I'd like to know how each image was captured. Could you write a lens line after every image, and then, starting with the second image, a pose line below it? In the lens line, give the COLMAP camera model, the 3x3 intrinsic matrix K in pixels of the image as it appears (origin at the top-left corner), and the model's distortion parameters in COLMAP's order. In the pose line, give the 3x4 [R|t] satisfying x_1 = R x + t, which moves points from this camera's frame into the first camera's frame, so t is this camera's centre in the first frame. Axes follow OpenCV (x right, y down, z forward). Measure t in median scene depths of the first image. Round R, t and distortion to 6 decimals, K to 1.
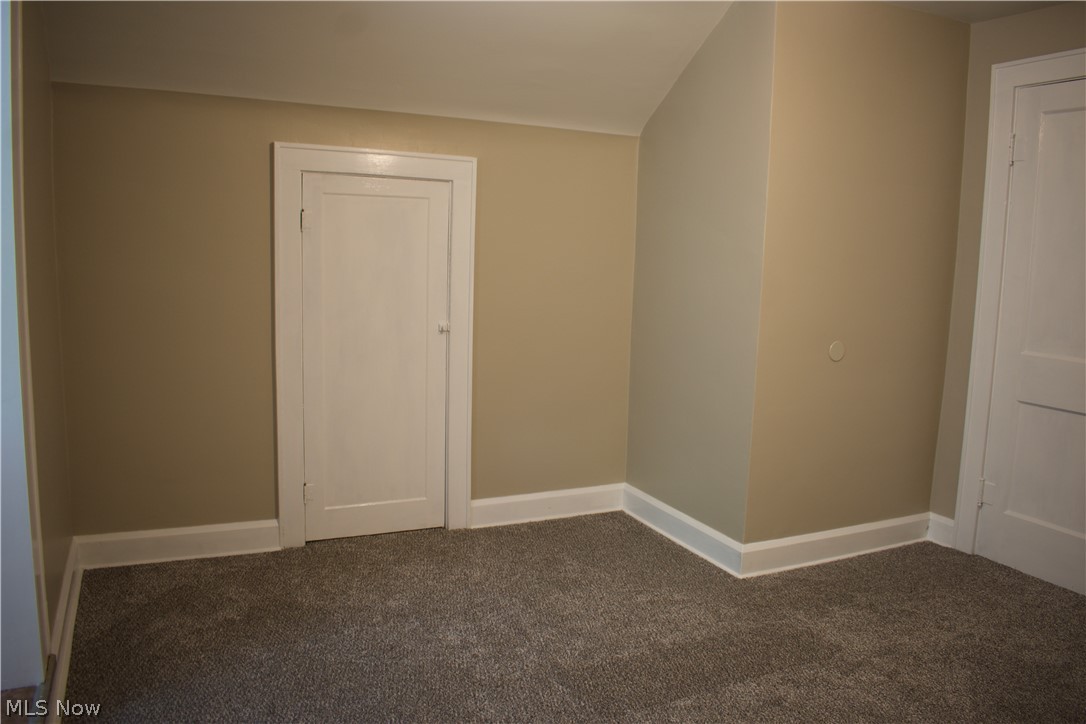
lens RADIAL K [[891.5, 0, 544.1], [0, 891.5, 362.9], [0, 0, 1]] dist [-0.086764, 0.013207]
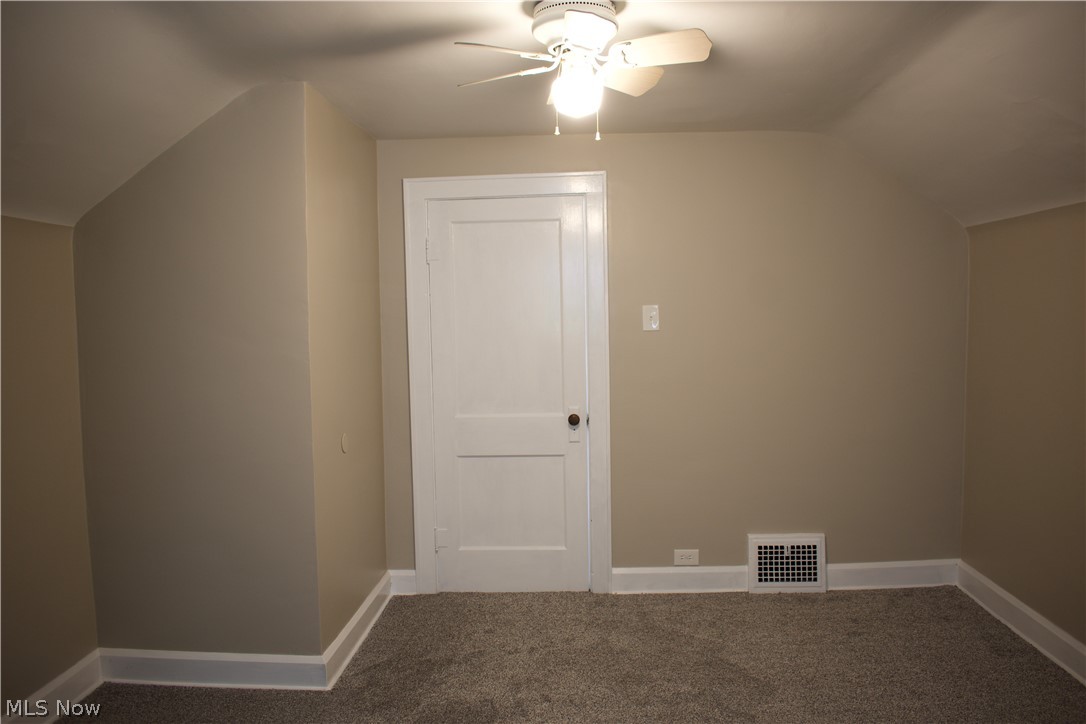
lens RADIAL K [[891.5, 0, 544.6], [0, 891.5, 361.4], [0, 0, 1]] dist [-0.086764, 0.013207]
pose [[0.450700, -0.095930, 0.887506, -0.486501], [0.149701, 0.988252, 0.030797, -0.106419], [-0.880034, 0.118980, 0.459766, 0.301282]]
